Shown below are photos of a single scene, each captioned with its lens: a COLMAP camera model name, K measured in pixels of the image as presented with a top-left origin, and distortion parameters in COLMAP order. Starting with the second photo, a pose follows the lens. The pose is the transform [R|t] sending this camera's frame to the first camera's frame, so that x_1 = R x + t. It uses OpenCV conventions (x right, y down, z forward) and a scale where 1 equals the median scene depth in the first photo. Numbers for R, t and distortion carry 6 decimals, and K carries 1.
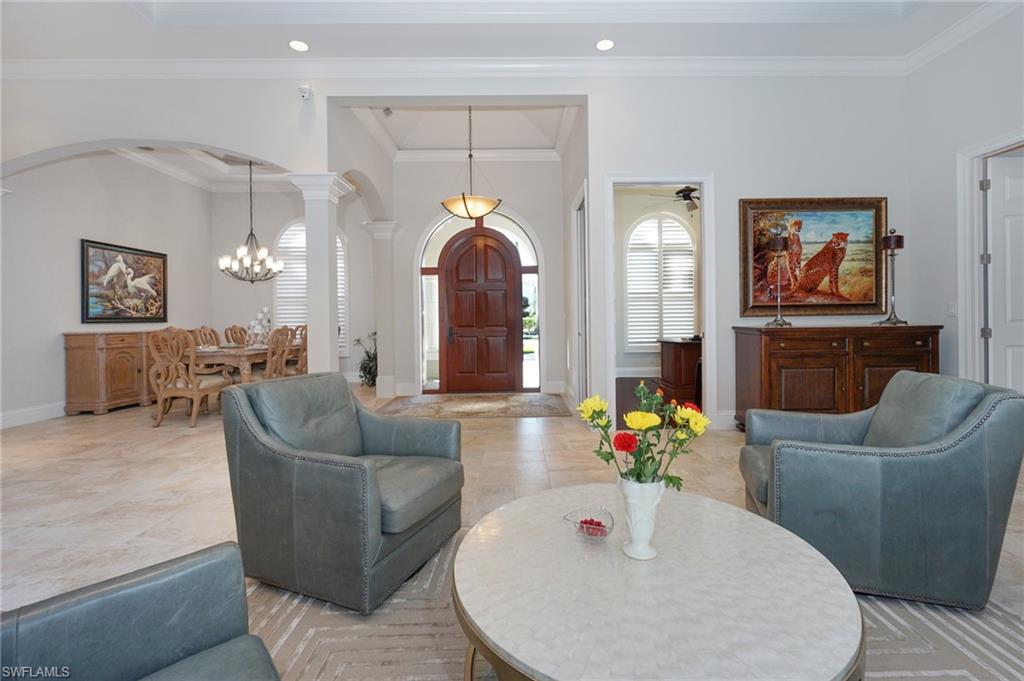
lens RADIAL K [[439.5, 0, 508.1], [0, 439.5, 315.5], [0, 0, 1]] dist [-0.001872, -0.000357]
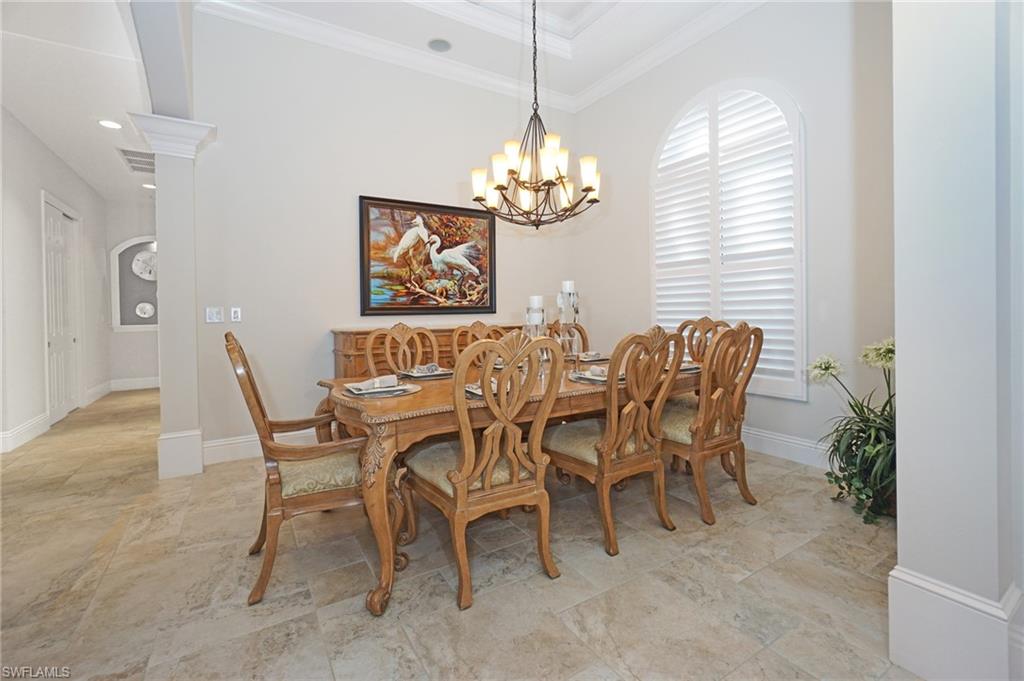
lens RADIAL K [[439.5, 0, 508.1], [0, 439.5, 315.5], [0, 0, 1]] dist [-0.001872, -0.000357]
pose [[0.536201, 0.009191, -0.844040, -0.223674], [0.016677, 0.999630, 0.021480, 0.005141], [0.843925, -0.025594, 0.535850, 0.734584]]
